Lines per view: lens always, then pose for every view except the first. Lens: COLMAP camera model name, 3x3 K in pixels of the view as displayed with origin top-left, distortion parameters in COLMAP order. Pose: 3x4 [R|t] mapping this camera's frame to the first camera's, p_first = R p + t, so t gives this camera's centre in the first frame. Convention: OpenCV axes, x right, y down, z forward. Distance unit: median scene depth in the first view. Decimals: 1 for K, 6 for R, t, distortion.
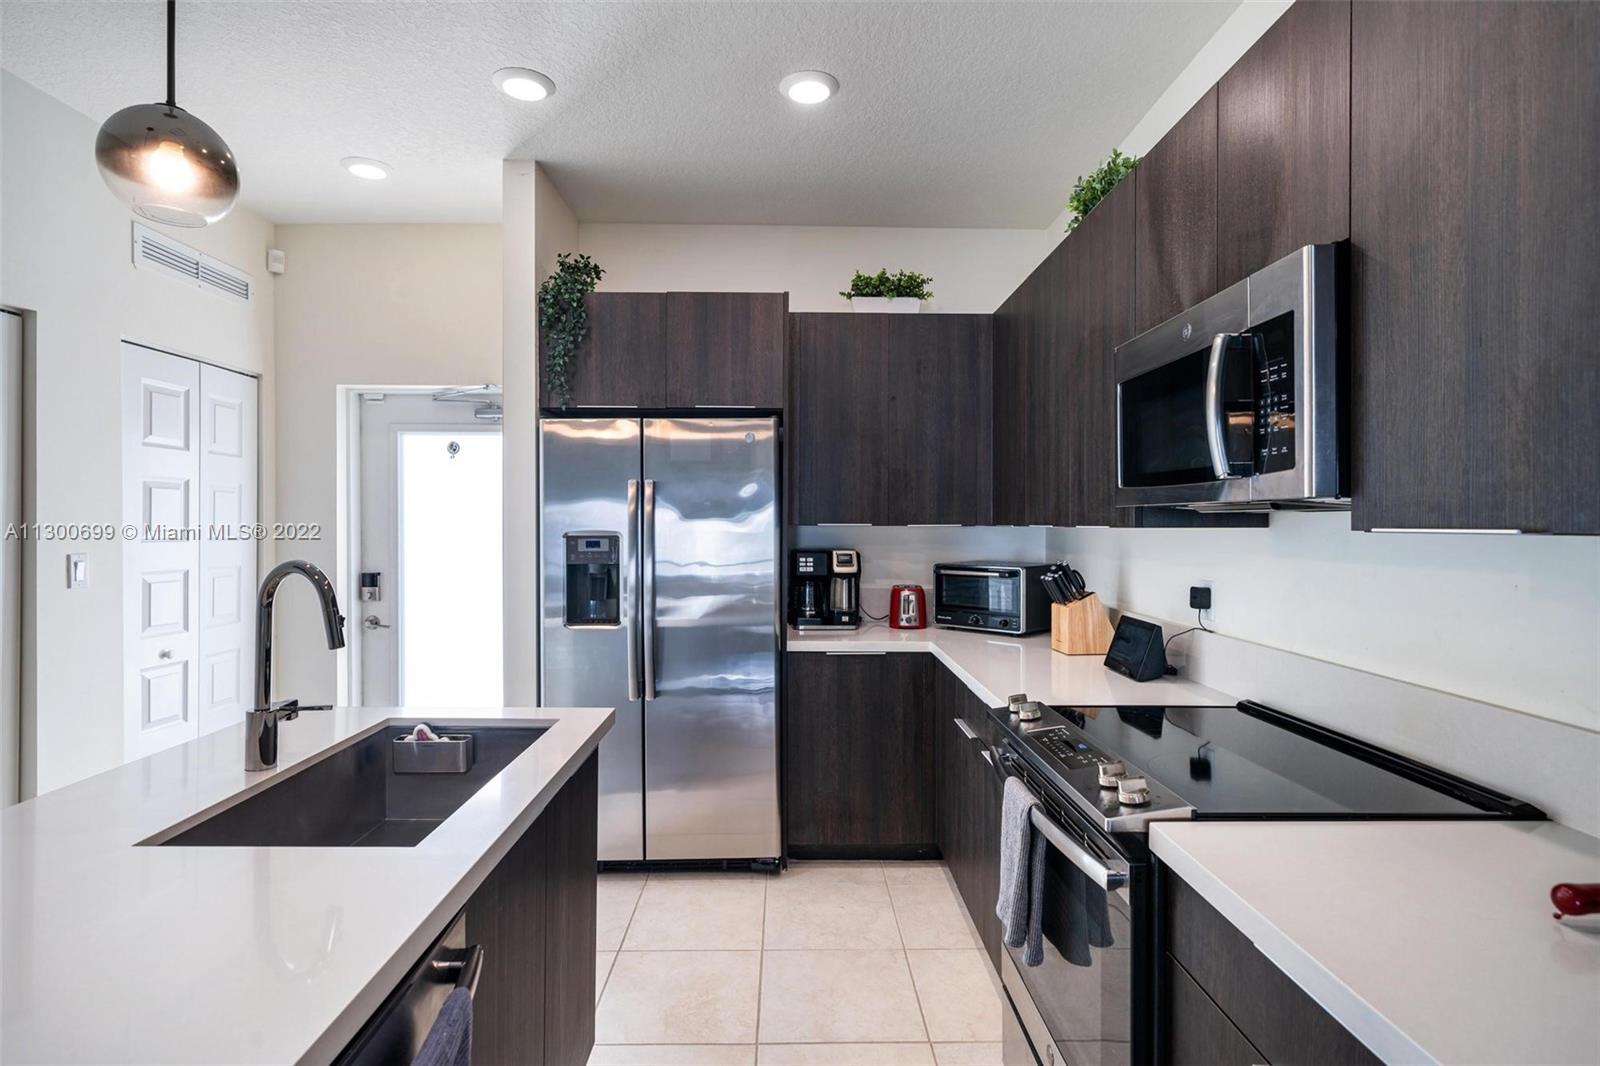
lens RADIAL K [[804.5, 0, 800.0], [0, 804.5, 533.0], [0, 0, 1]] dist [0.000690, 0.000142]
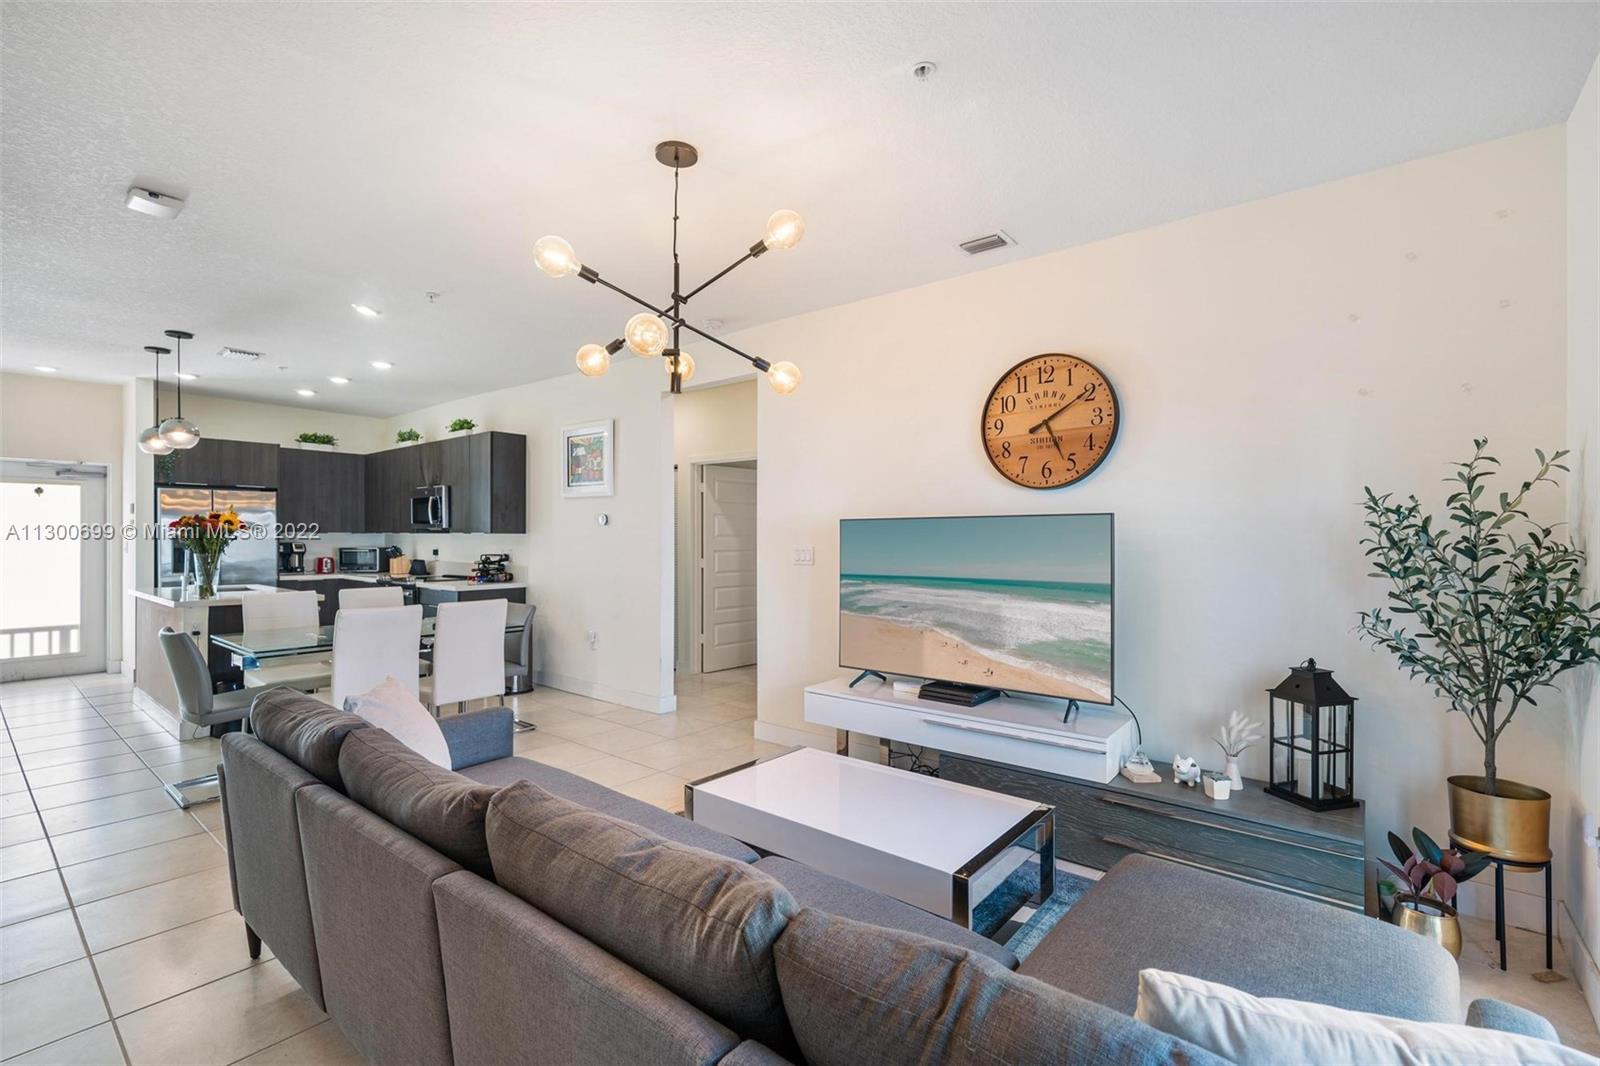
lens RADIAL K [[714.7, 0, 808.0], [0, 714.7, 536.8], [0, 0, 1]] dist [-0.003856, -0.000290]
pose [[0.645498, 0.000946, 0.763761, -0.737625], [0.005812, 0.999964, -0.006150, 0.031006], [-0.763740, 0.008409, 0.645469, -1.974512]]
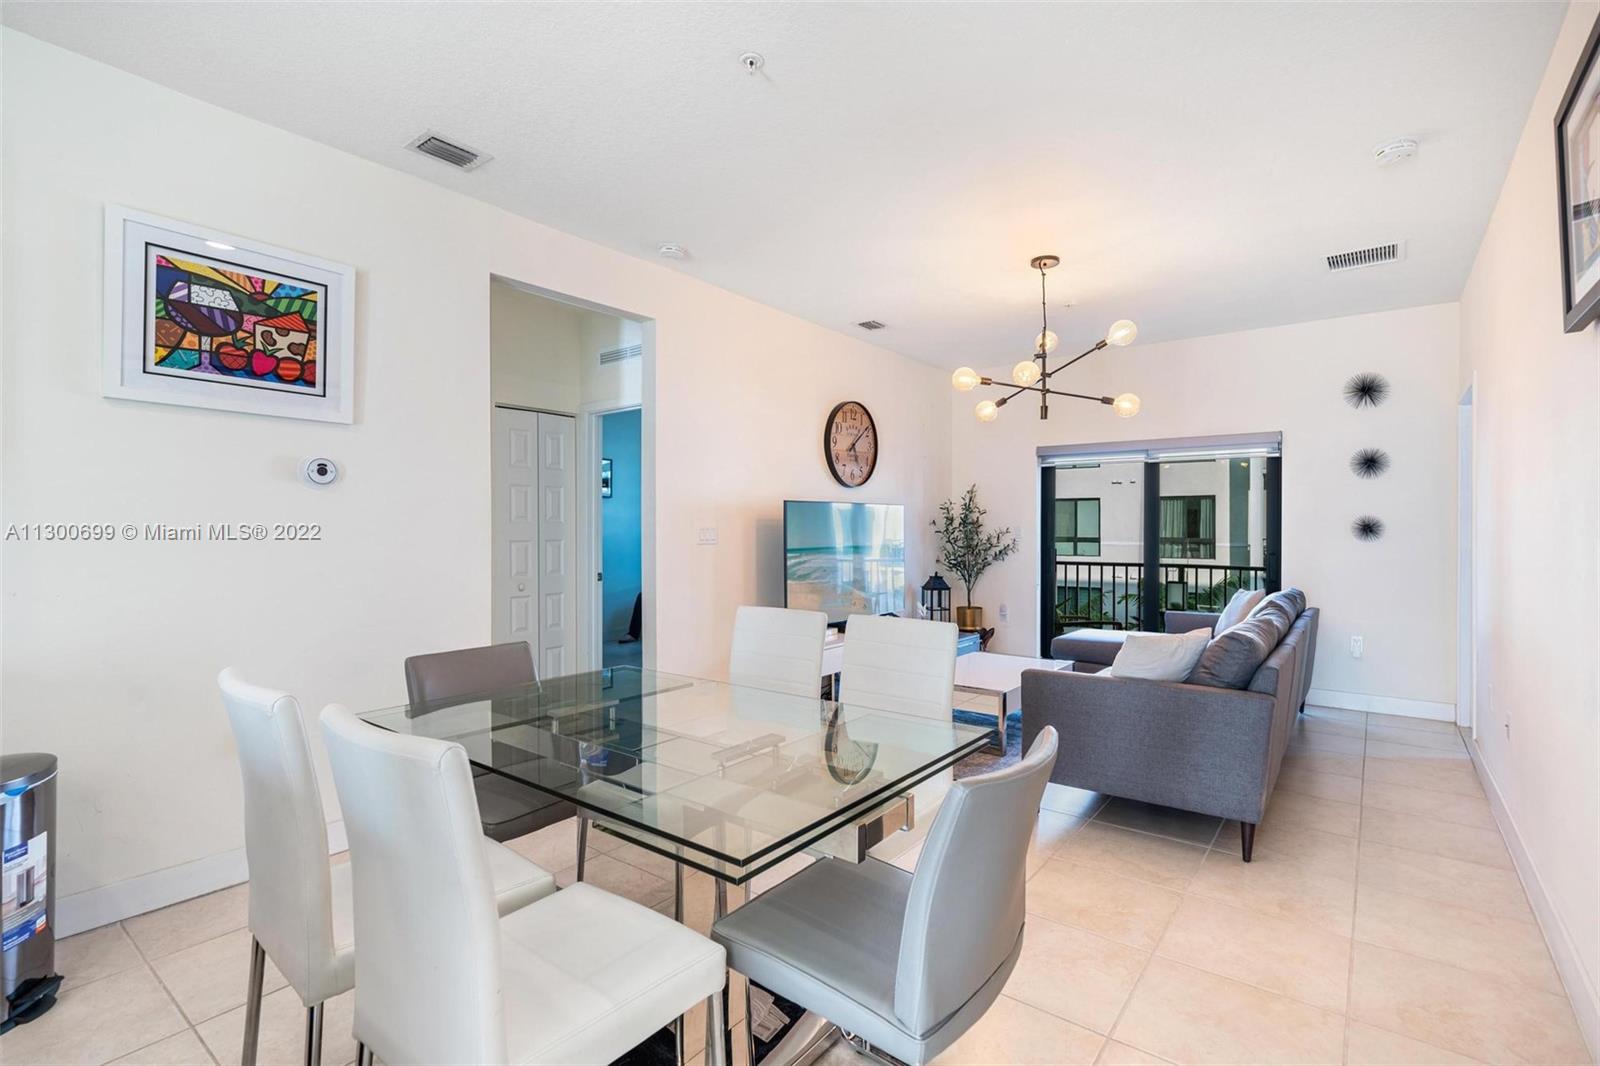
lens RADIAL K [[714.7, 0, 808.0], [0, 714.7, 536.8], [0, 0, 1]] dist [-0.003856, -0.000290]
pose [[-0.773371, -0.009625, 0.633881, -0.667072], [0.004773, 0.999768, 0.021005, 0.036126], [-0.633936, 0.019270, -0.773145, 0.053933]]
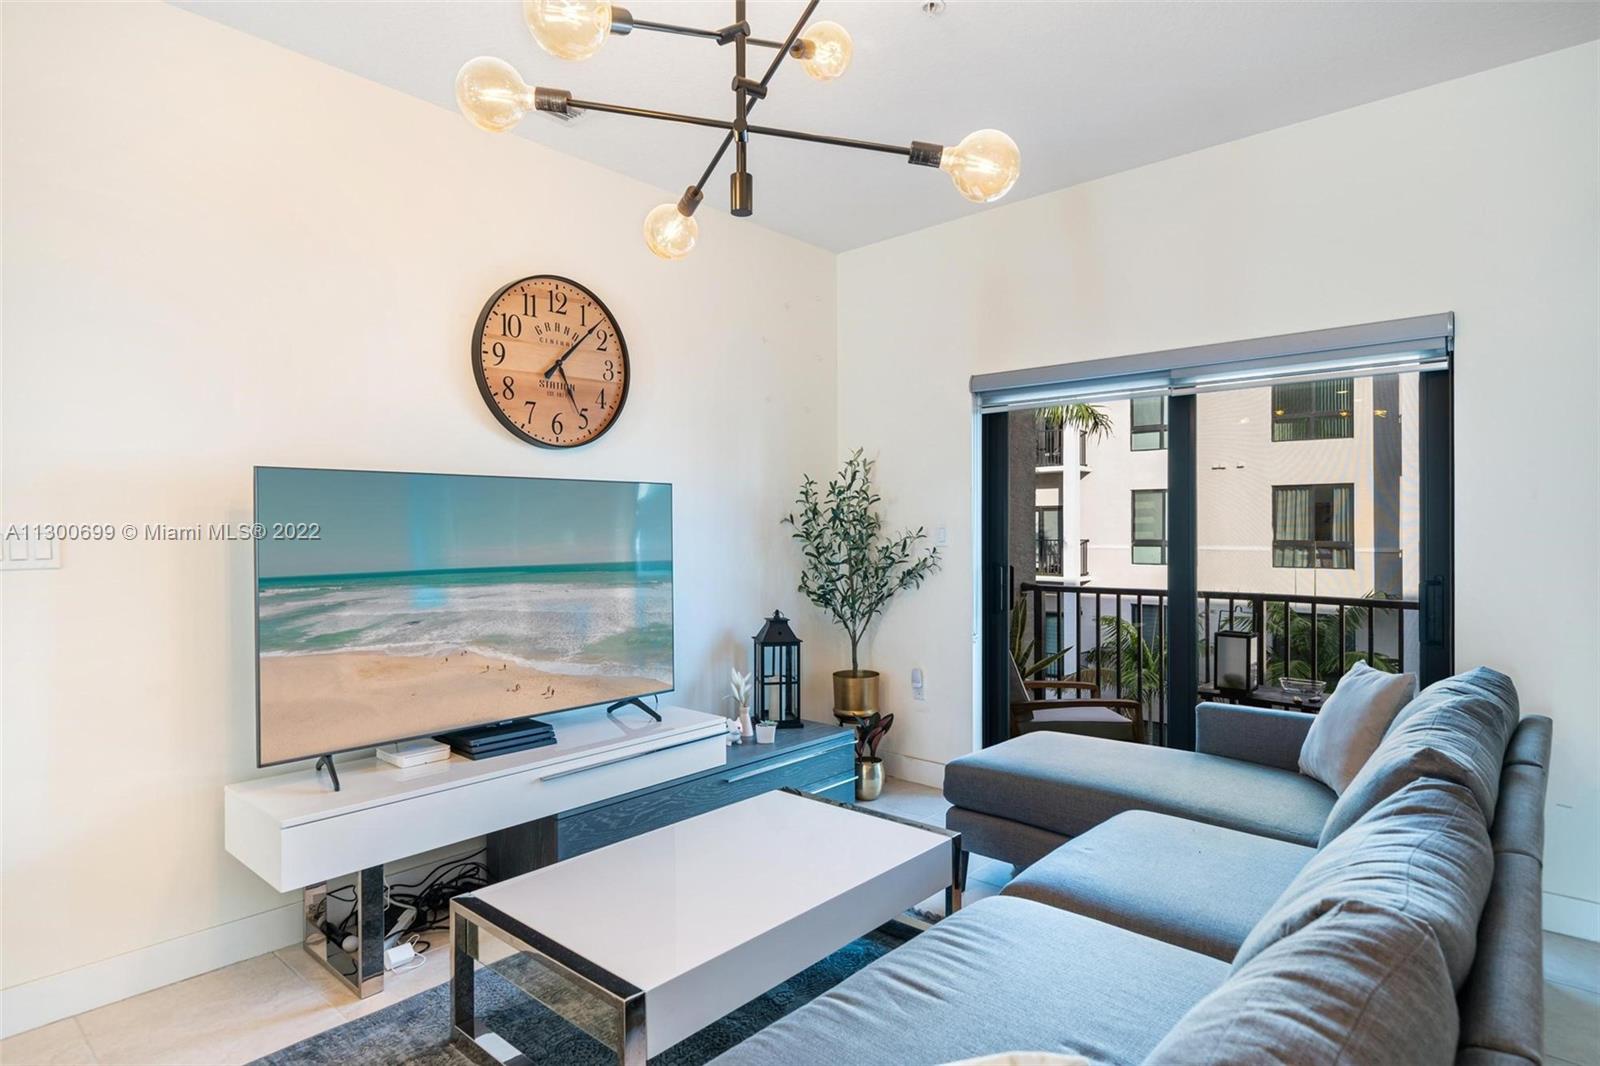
lens RADIAL K [[859.4, 0, 798.4], [0, 859.4, 532.1], [0, 0, 1]] dist [0.003224, 0.000420]
pose [[-0.734332, -0.000137, 0.678790, -0.566077], [0.009816, 0.999893, 0.010822, 0.047525], [-0.678719, 0.014610, -0.734253, -0.872557]]
